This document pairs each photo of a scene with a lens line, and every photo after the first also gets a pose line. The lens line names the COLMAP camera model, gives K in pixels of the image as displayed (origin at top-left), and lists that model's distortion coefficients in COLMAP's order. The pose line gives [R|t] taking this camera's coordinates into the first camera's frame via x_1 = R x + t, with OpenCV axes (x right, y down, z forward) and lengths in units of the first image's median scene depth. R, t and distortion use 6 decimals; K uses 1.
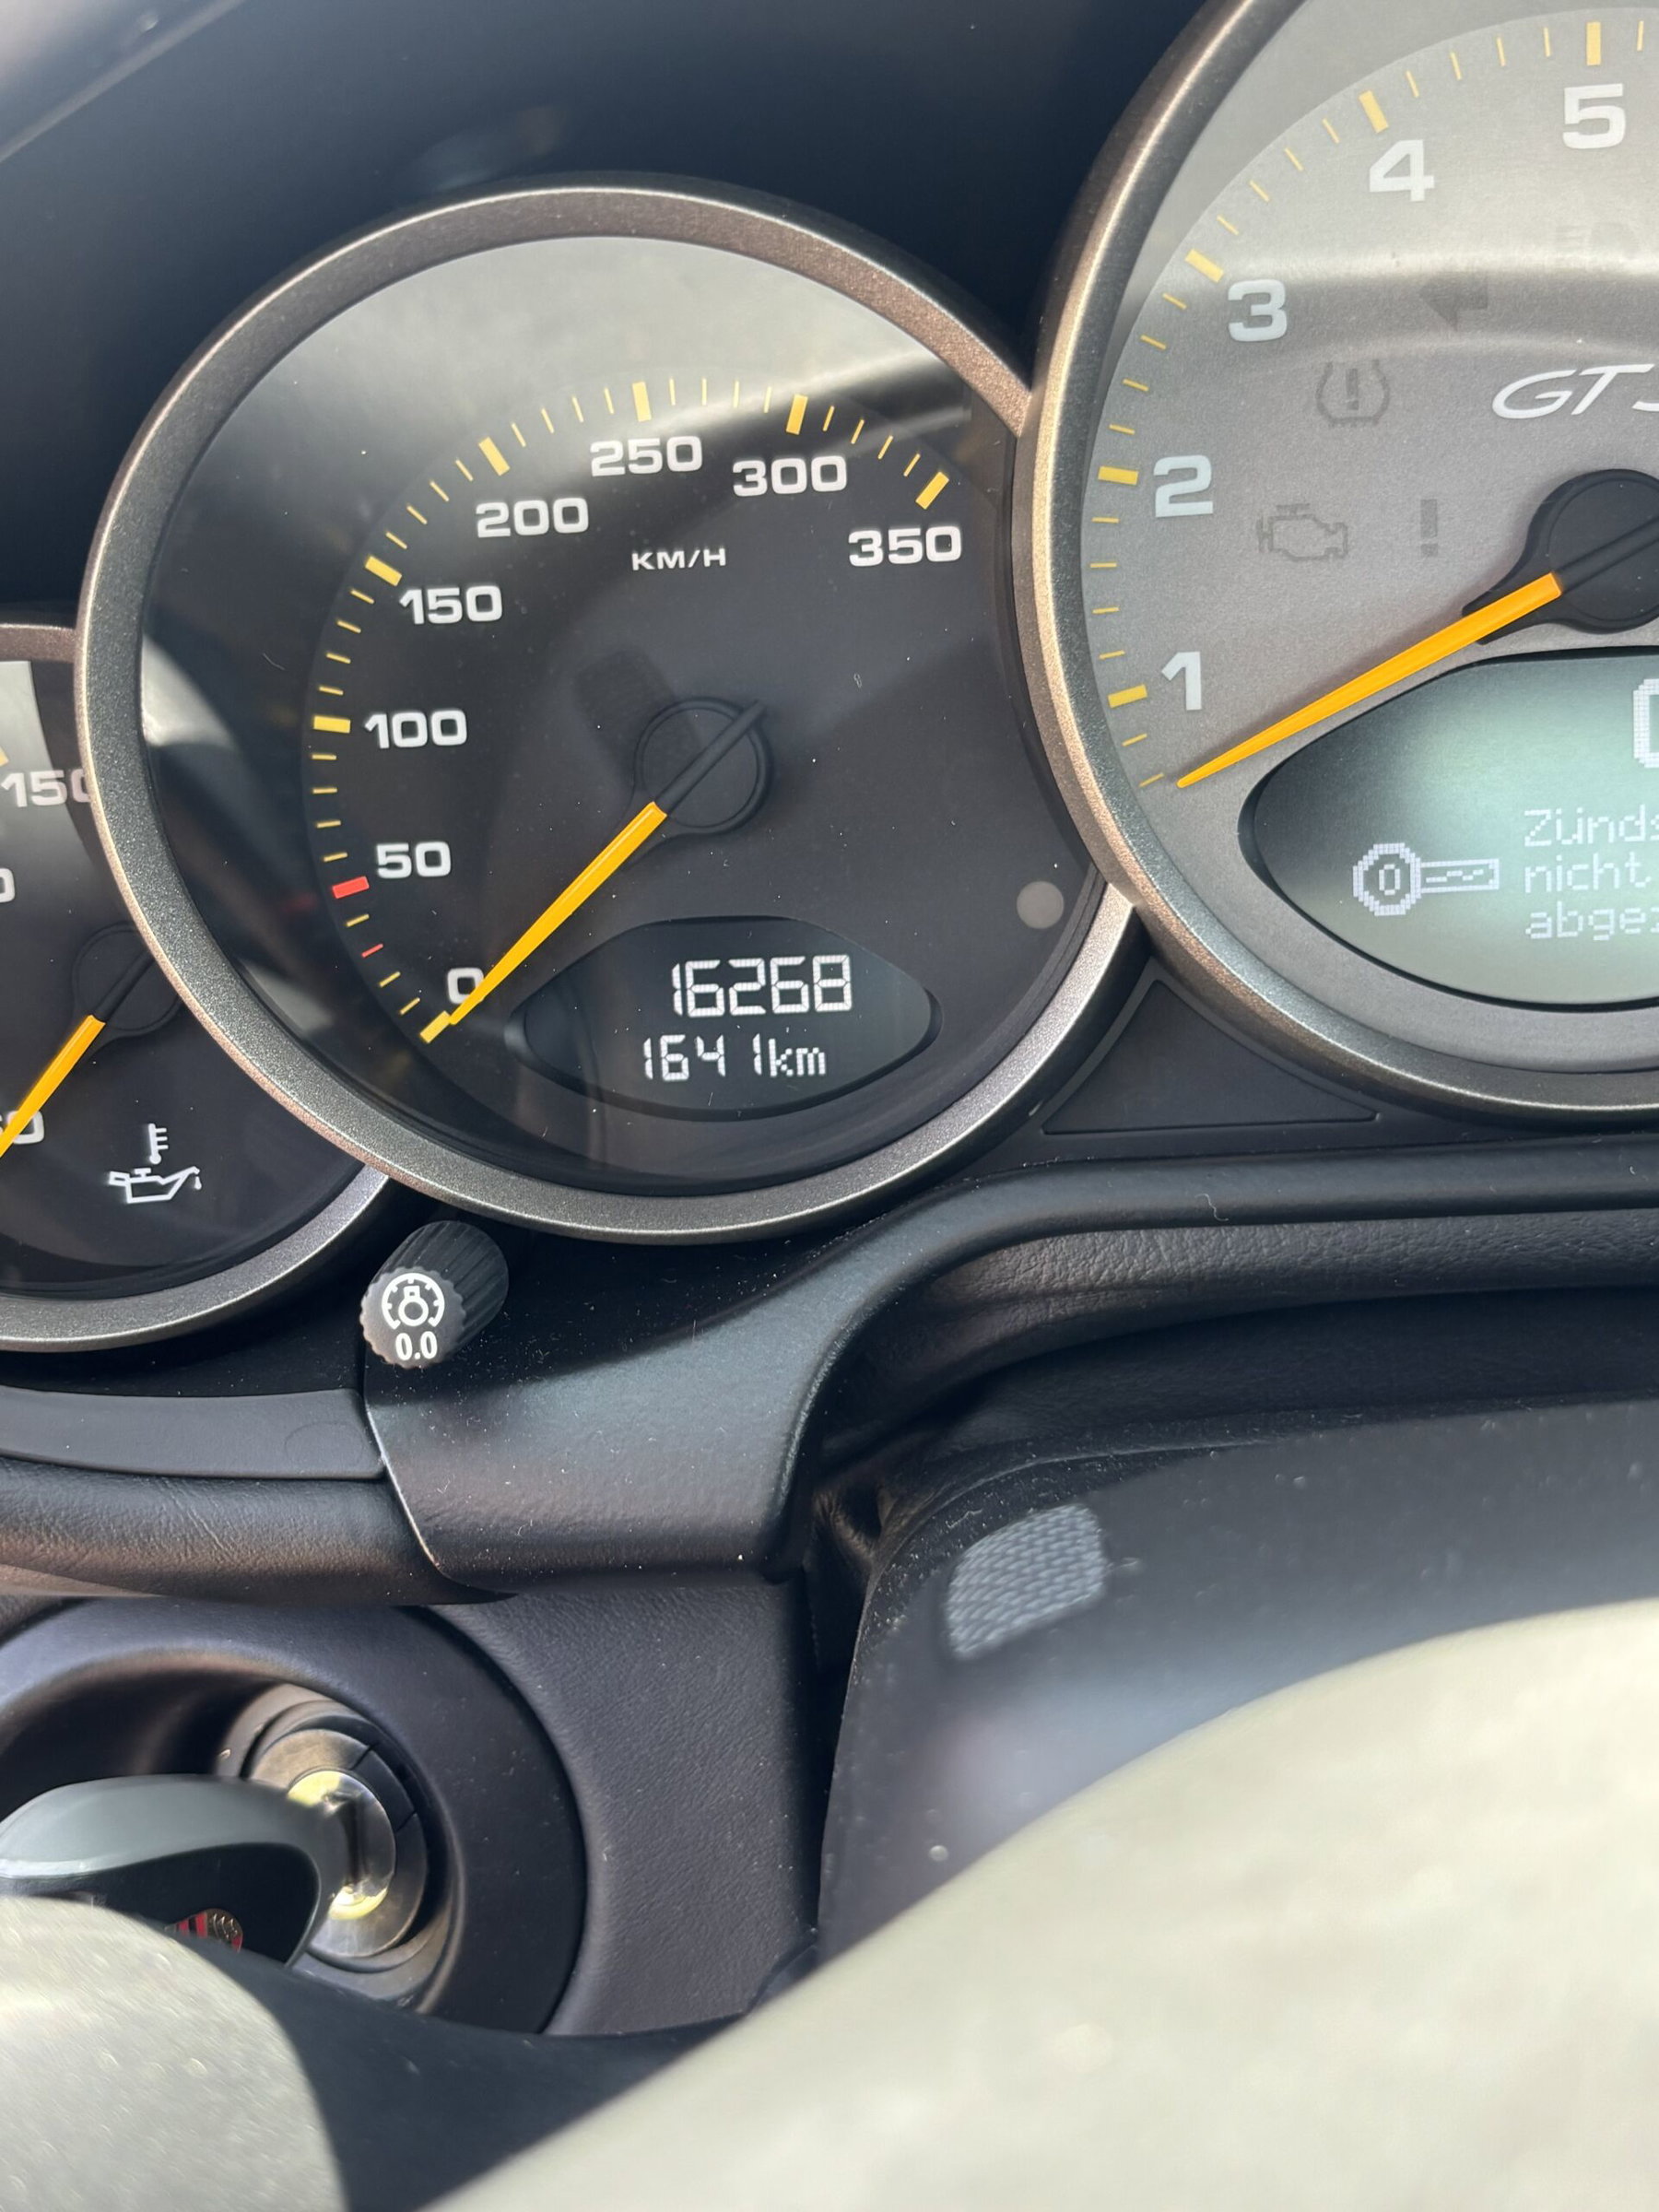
lens RADIAL K [[2470.7, 0, 822.5], [0, 2470.7, 1114.9], [0, 0, 1]] dist [-0.028977, 0.000000]
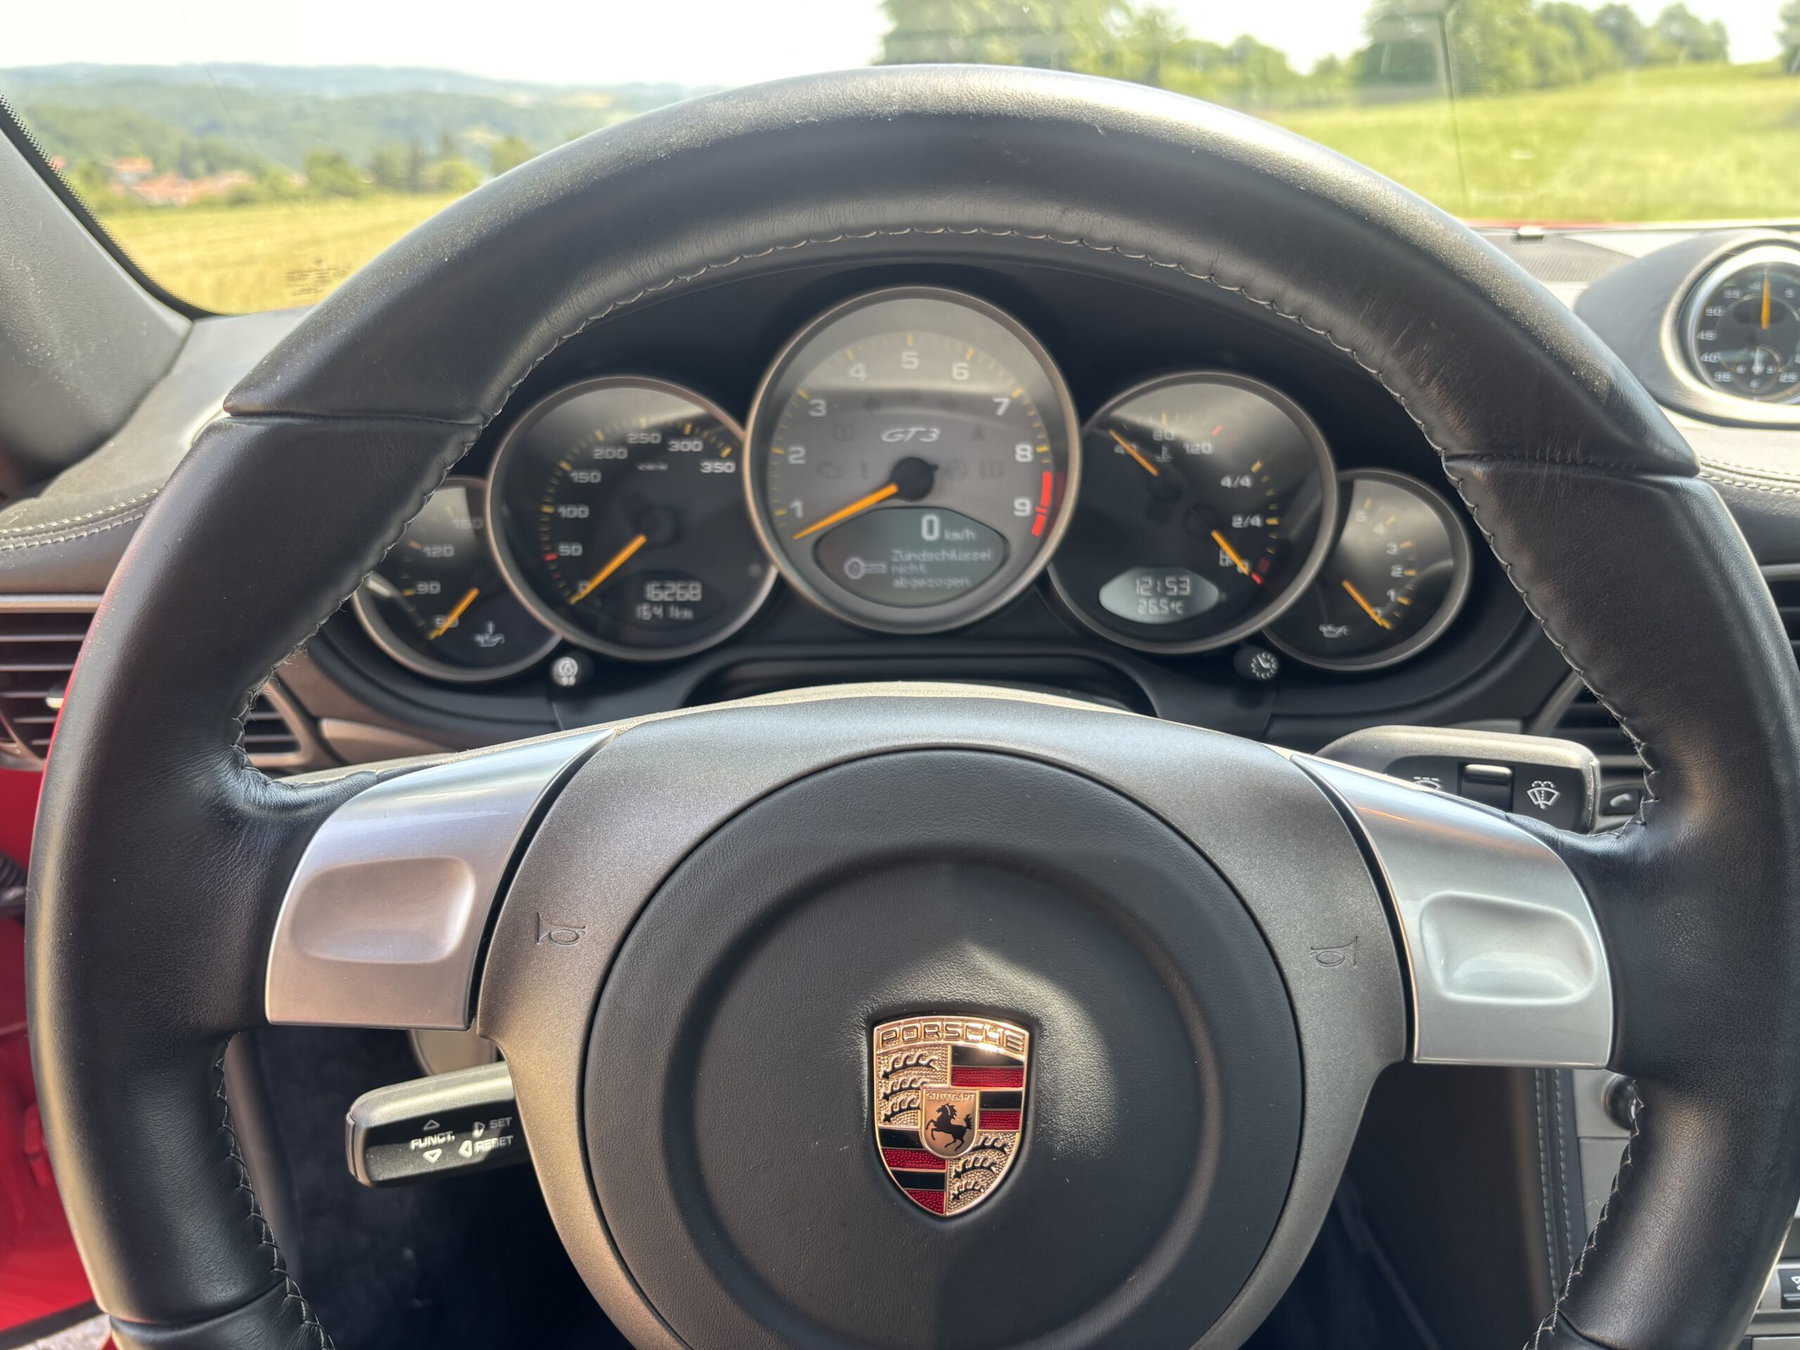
lens RADIAL K [[1354.0, 0, 919.2], [0, 1354.0, 664.4], [0, 0, 1]] dist [-0.000098, -0.005881]
pose [[0.993342, 0.036607, 0.109235, 0.117336], [-0.032539, 0.998717, -0.038795, 0.114853], [-0.110515, 0.034983, 0.993259, -0.930514]]
